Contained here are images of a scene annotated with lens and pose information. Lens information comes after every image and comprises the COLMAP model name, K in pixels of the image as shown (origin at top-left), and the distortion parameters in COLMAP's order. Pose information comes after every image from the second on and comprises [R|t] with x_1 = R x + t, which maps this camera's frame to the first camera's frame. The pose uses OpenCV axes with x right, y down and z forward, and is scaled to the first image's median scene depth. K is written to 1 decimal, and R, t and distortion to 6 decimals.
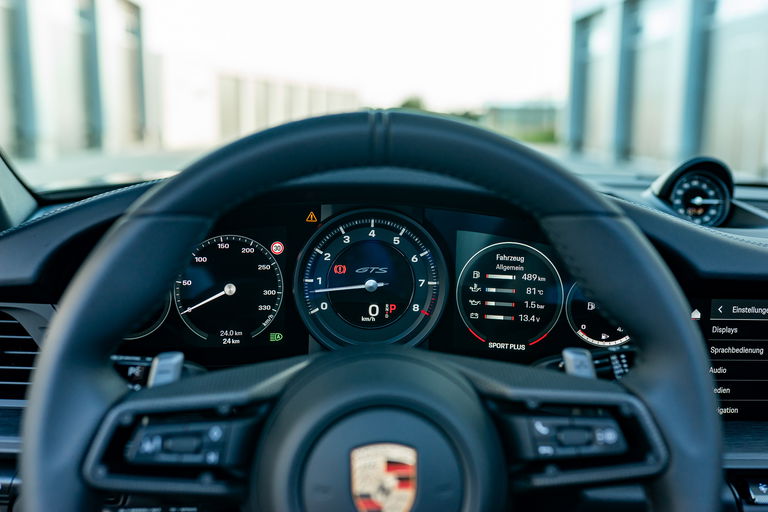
lens RADIAL K [[734.5, 0, 384.0], [0, 734.5, 256.0], [0, 0, 1]] dist [-0.039589, 0.013111]
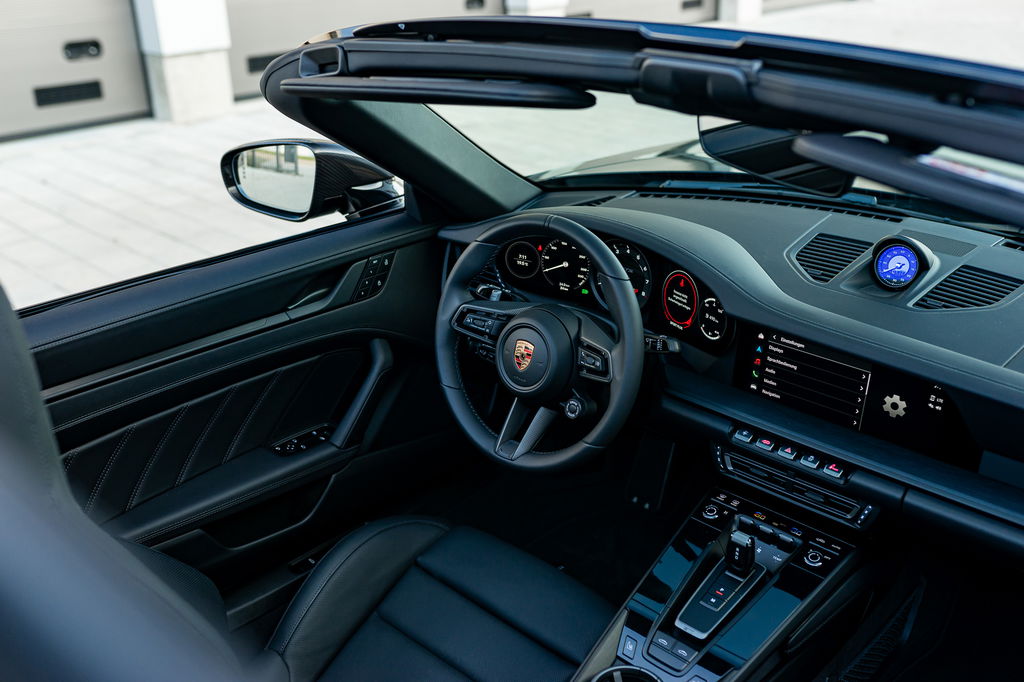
lens RADIAL K [[979.4, 0, 512.0], [0, 979.4, 341.0], [0, 0, 1]] dist [-0.039589, 0.013111]
pose [[0.692575, 0.268340, -0.669577, 1.612822], [-0.098737, 0.954761, 0.280502, -0.514167], [0.714556, -0.128157, 0.687739, -1.051510]]
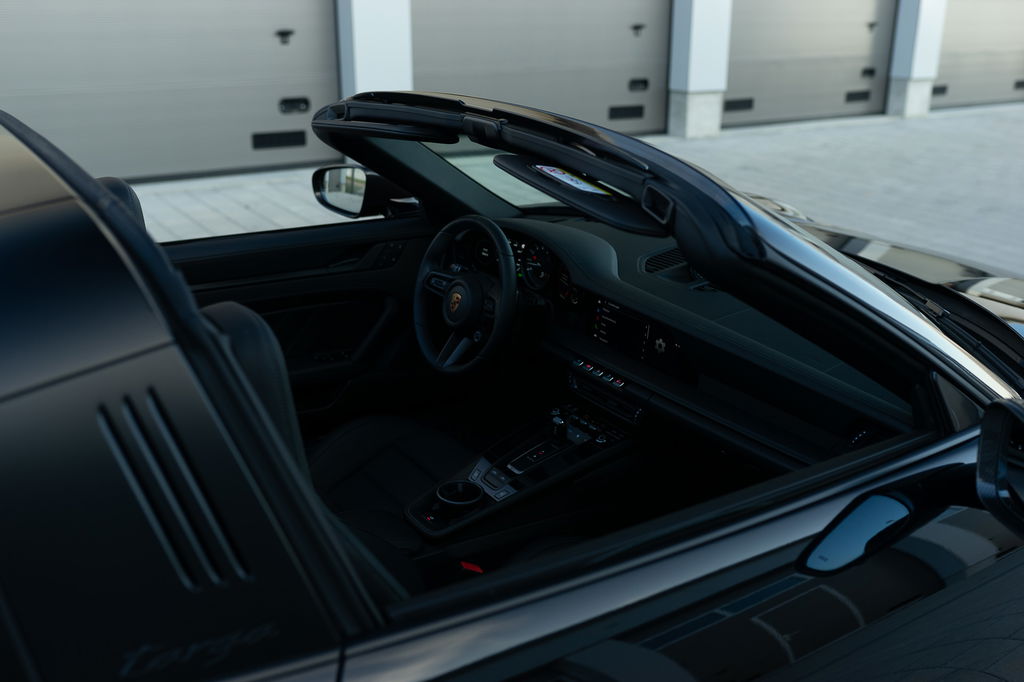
lens RADIAL K [[979.4, 0, 512.0], [0, 979.4, 341.0], [0, 0, 1]] dist [-0.039589, 0.013111]
pose [[0.516063, 0.279694, -0.809599, 3.308229], [-0.152410, 0.960086, 0.234532, -0.593633], [0.842882, 0.002358, 0.538094, -1.252308]]
